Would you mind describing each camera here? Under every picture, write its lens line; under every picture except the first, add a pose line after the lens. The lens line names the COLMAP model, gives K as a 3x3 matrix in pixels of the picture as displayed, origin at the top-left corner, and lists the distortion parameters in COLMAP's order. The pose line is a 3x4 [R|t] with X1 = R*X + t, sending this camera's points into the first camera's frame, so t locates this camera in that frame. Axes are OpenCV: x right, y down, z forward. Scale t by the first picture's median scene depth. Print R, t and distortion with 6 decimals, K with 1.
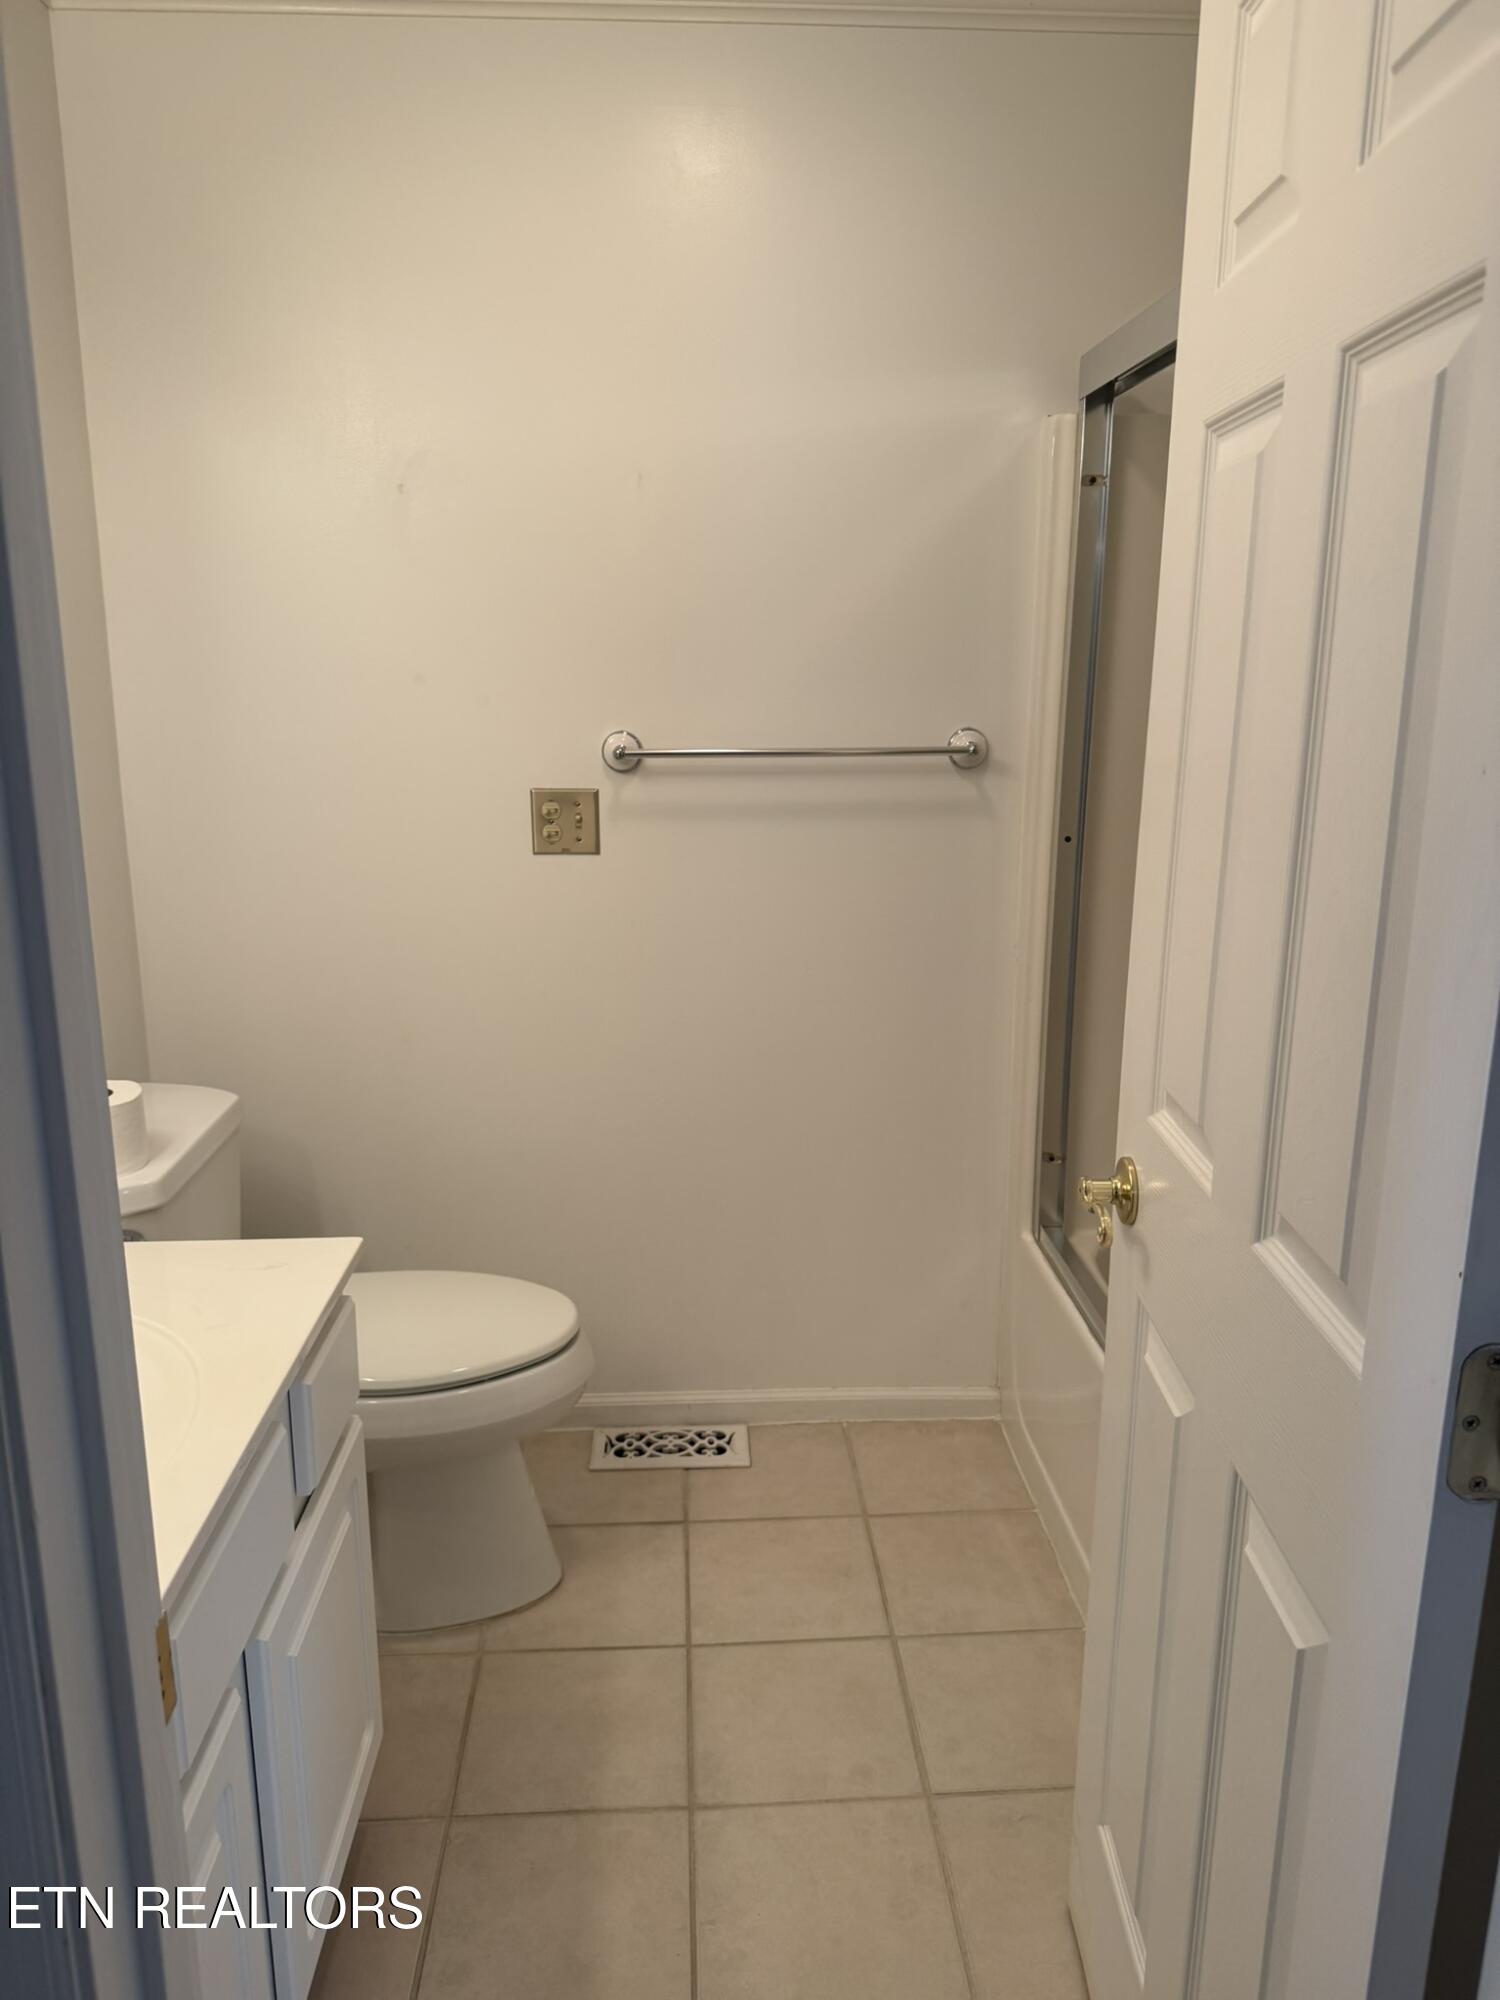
lens RADIAL K [[1411.5, 0, 750.6], [0, 1411.5, 1004.8], [0, 0, 1]] dist [0.069053, -0.089843]
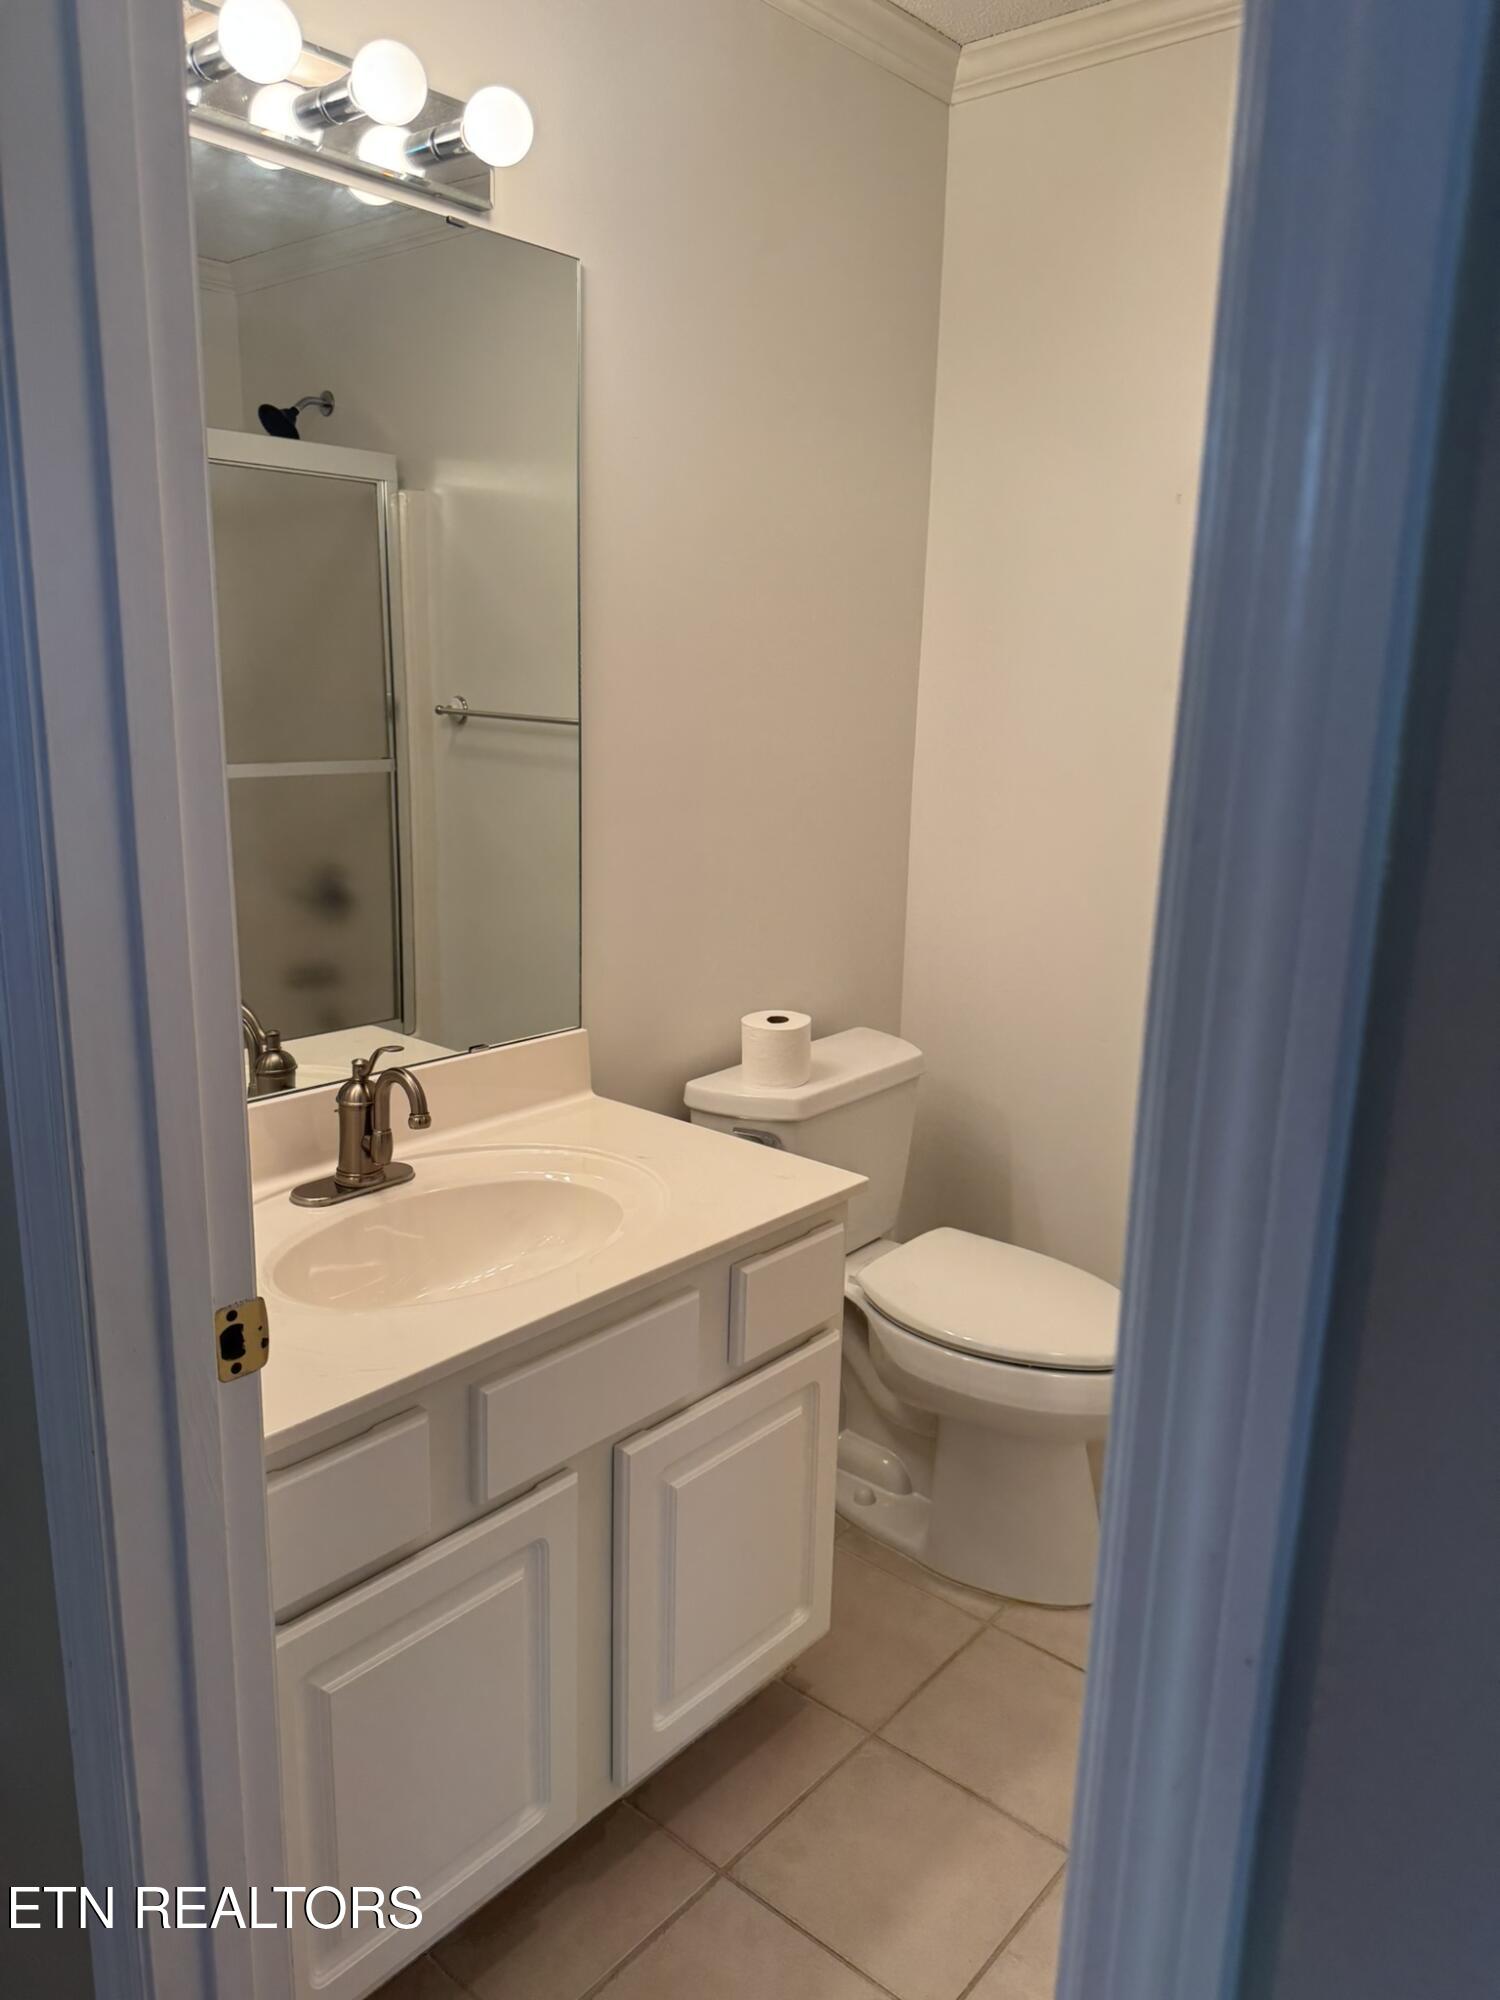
lens RADIAL K [[1411.5, 0, 752.9], [0, 1411.5, 996.0], [0, 0, 1]] dist [0.069053, -0.089843]
pose [[0.721729, 0.154745, -0.674656, 0.345582], [-0.169810, 0.984487, 0.044153, -0.010615], [0.671023, 0.082696, 0.736810, 0.096572]]
